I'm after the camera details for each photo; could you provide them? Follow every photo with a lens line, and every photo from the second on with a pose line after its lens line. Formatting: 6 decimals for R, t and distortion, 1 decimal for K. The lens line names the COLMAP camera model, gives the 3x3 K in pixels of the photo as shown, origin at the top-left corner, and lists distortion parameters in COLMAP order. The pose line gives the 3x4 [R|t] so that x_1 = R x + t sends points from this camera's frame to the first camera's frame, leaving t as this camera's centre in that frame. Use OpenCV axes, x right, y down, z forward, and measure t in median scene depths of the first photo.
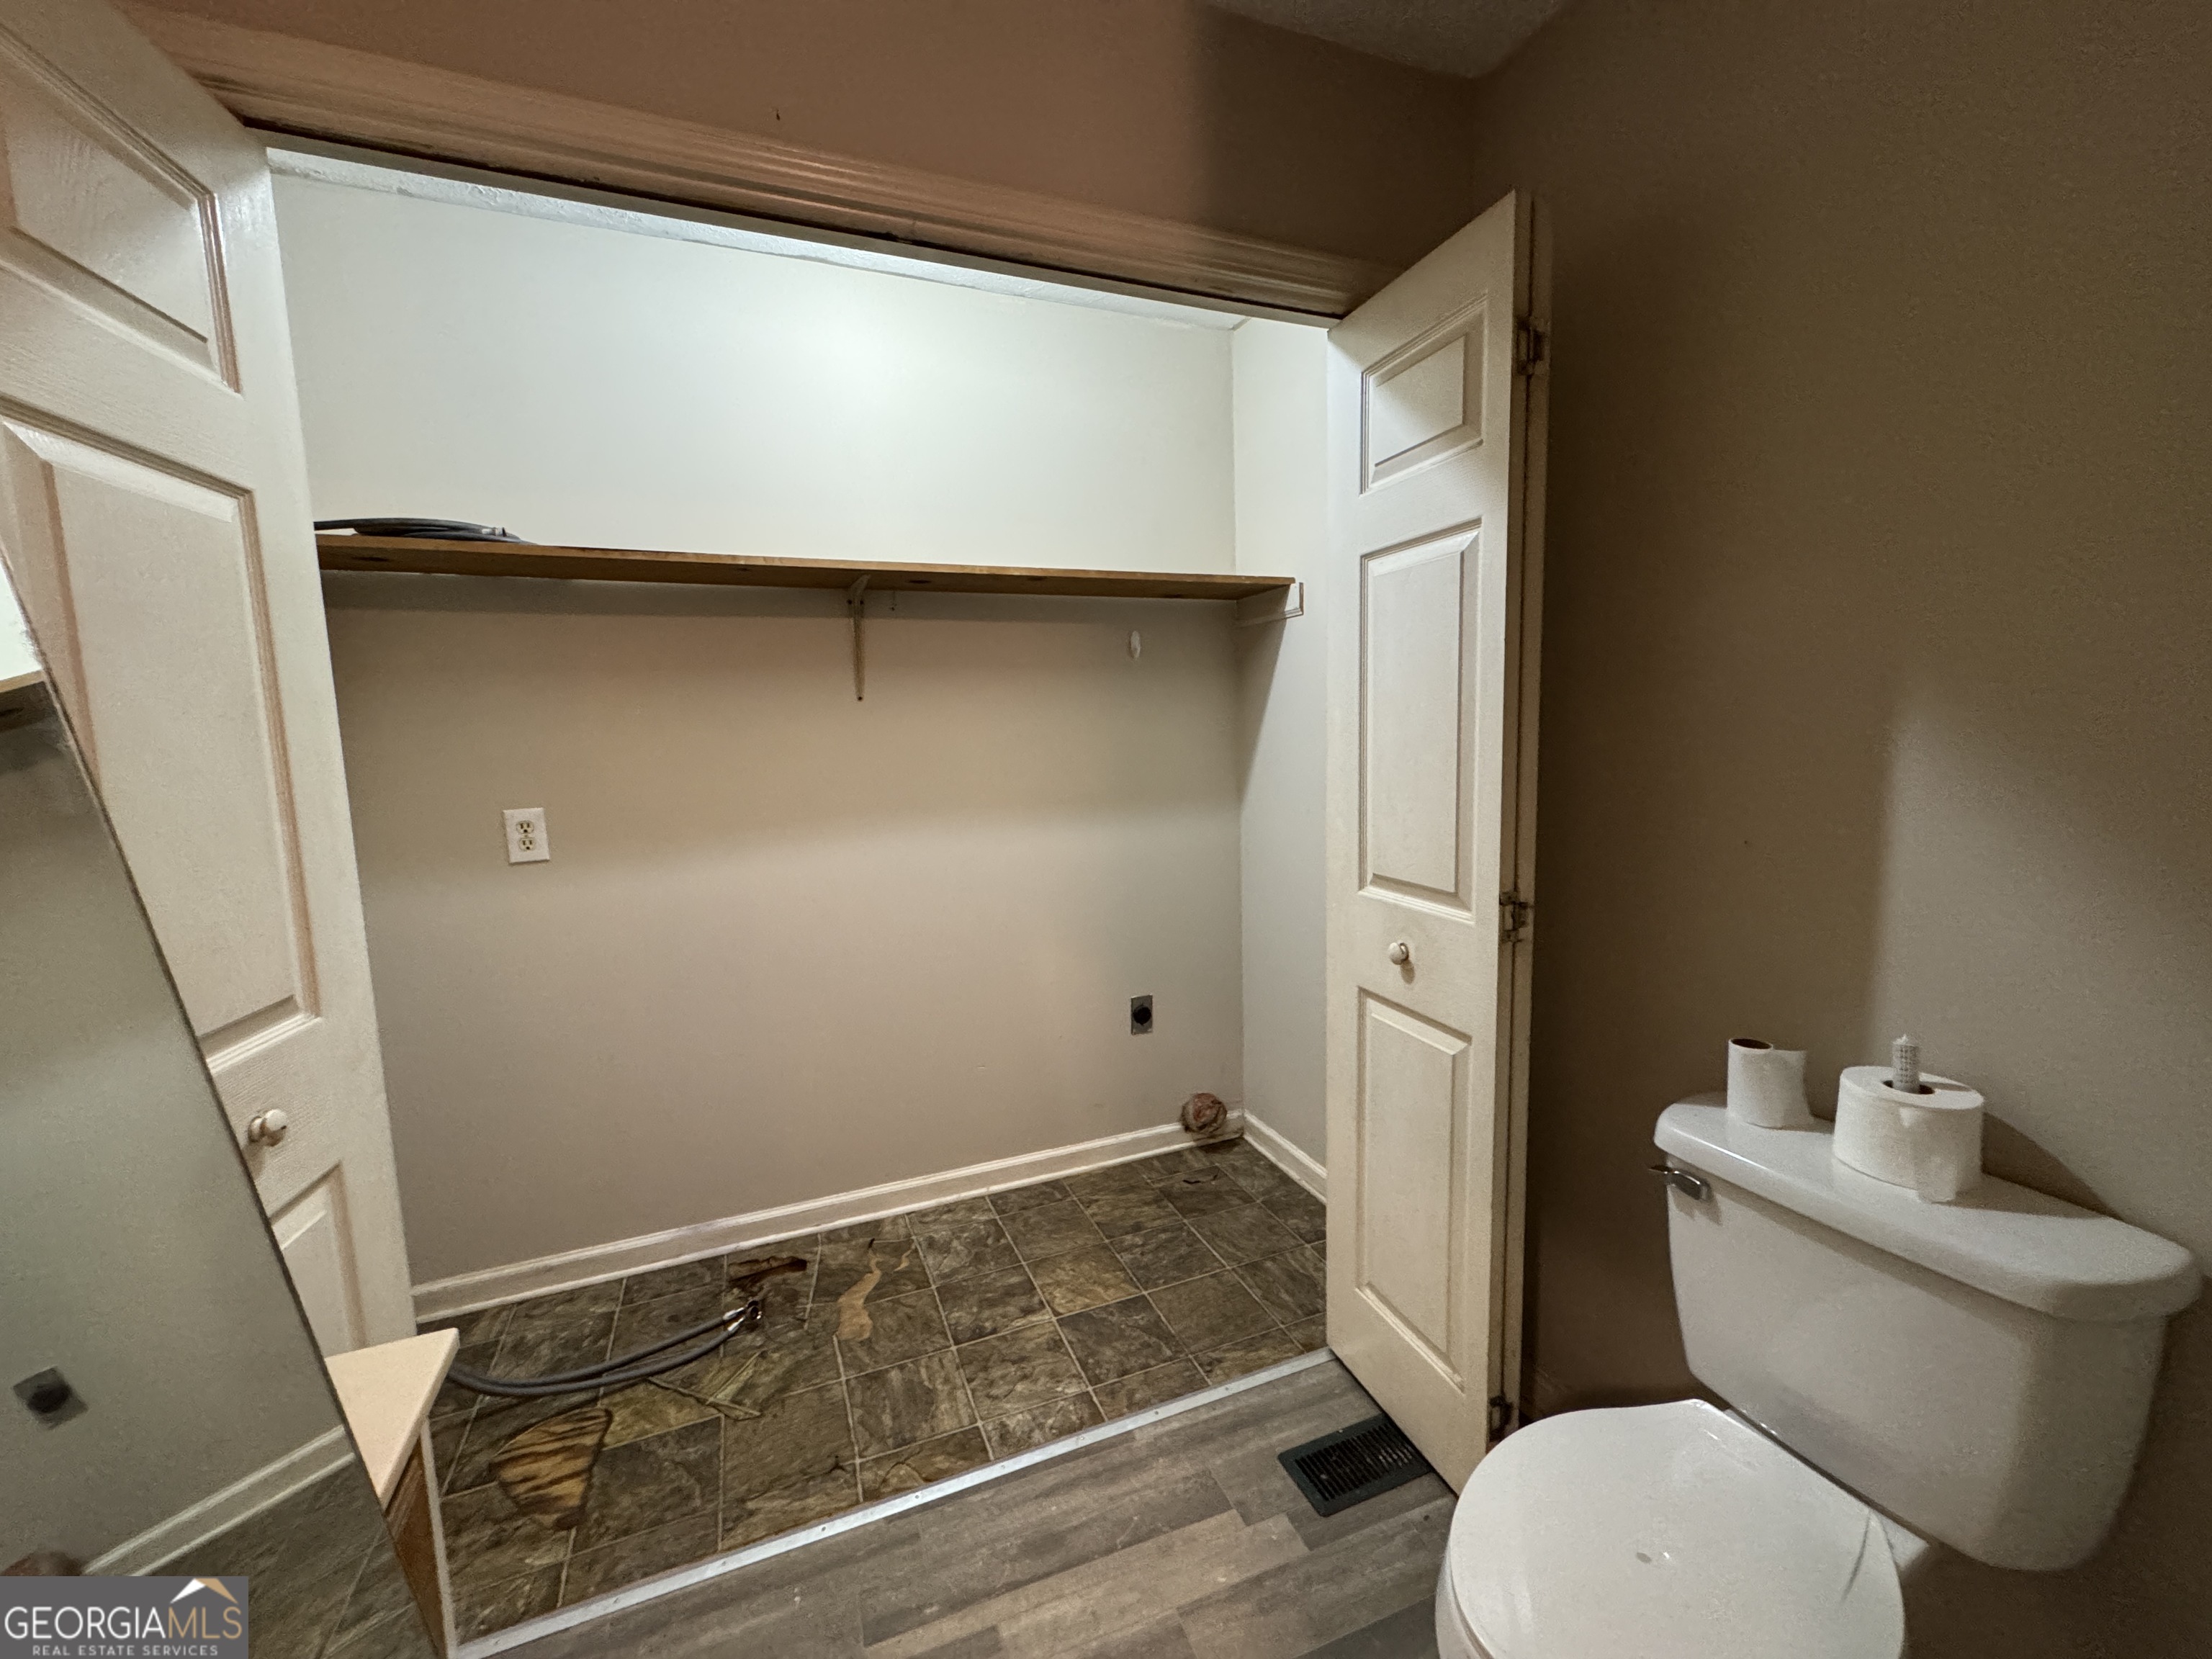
lens RADIAL K [[885.8, 0, 1104.9], [0, 885.8, 821.2], [0, 0, 1]] dist [-0.001379, 0.000192]
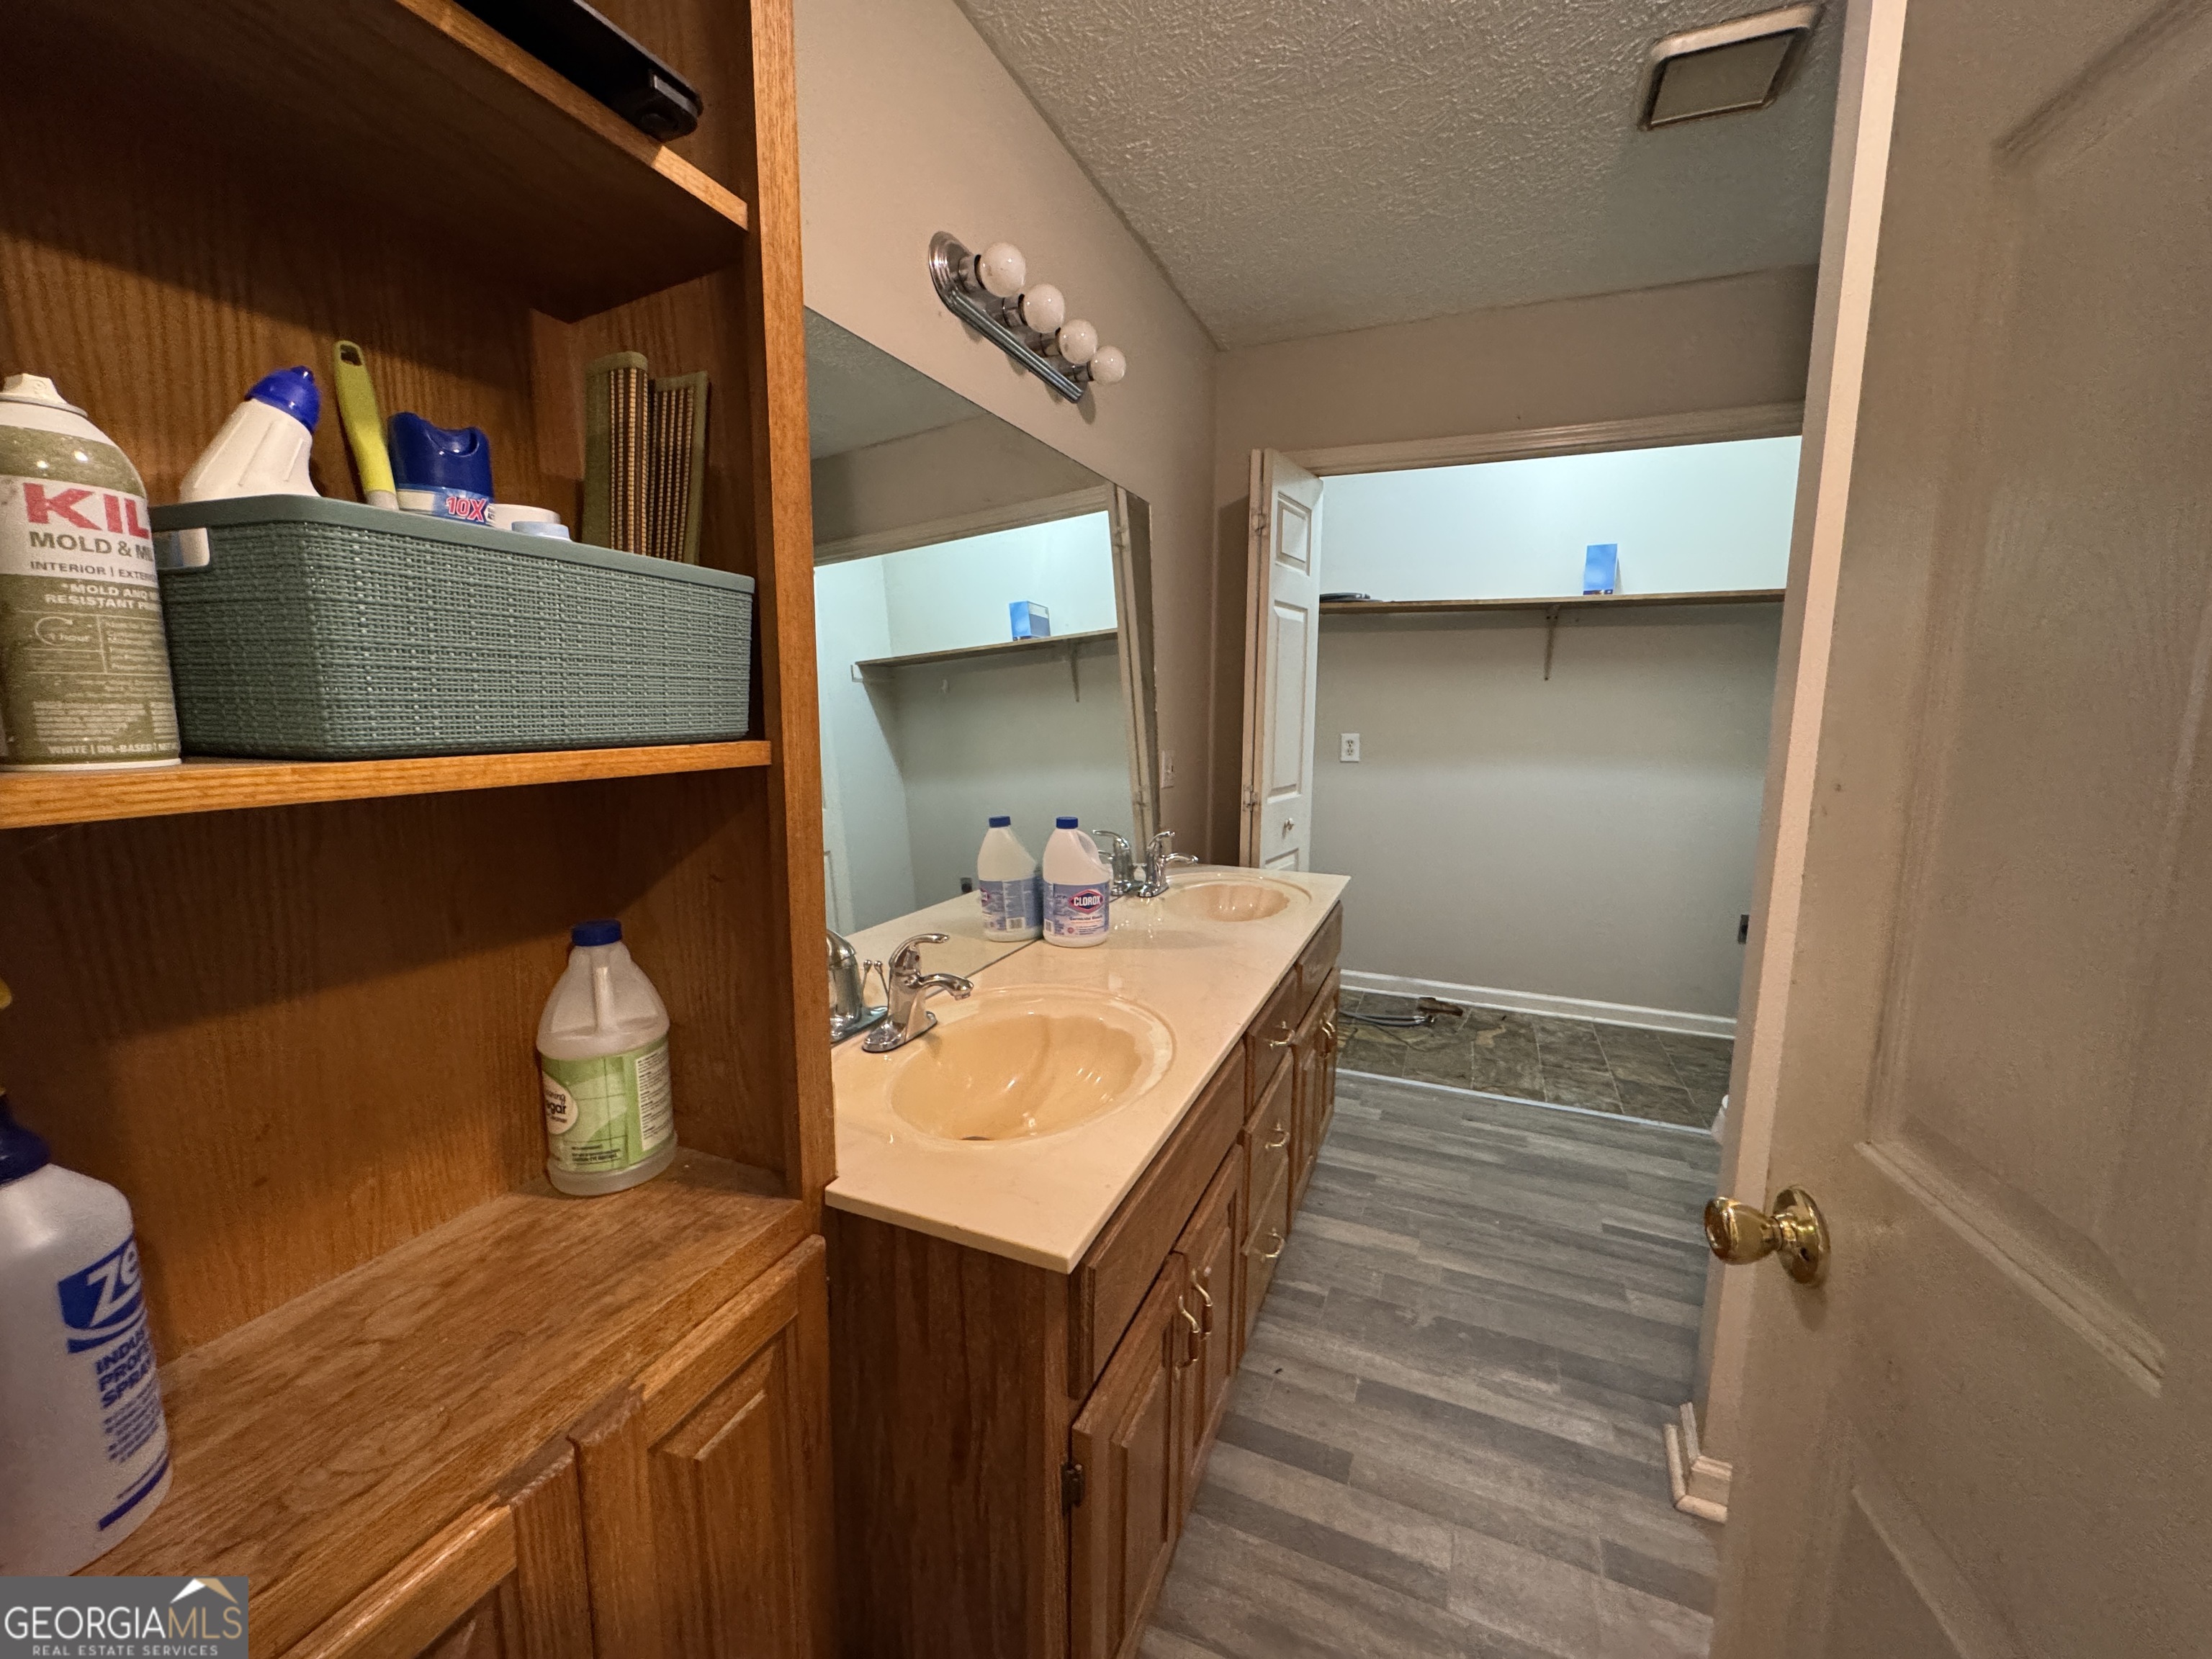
lens RADIAL K [[885.8, 0, 1106.9], [0, 885.8, 817.7], [0, 0, 1]] dist [-0.001379, 0.000192]
pose [[0.706728, 0.128757, -0.695671, 0.341470], [-0.105499, 0.991485, 0.076331, 0.077404], [0.699575, 0.019448, 0.714294, -0.759723]]
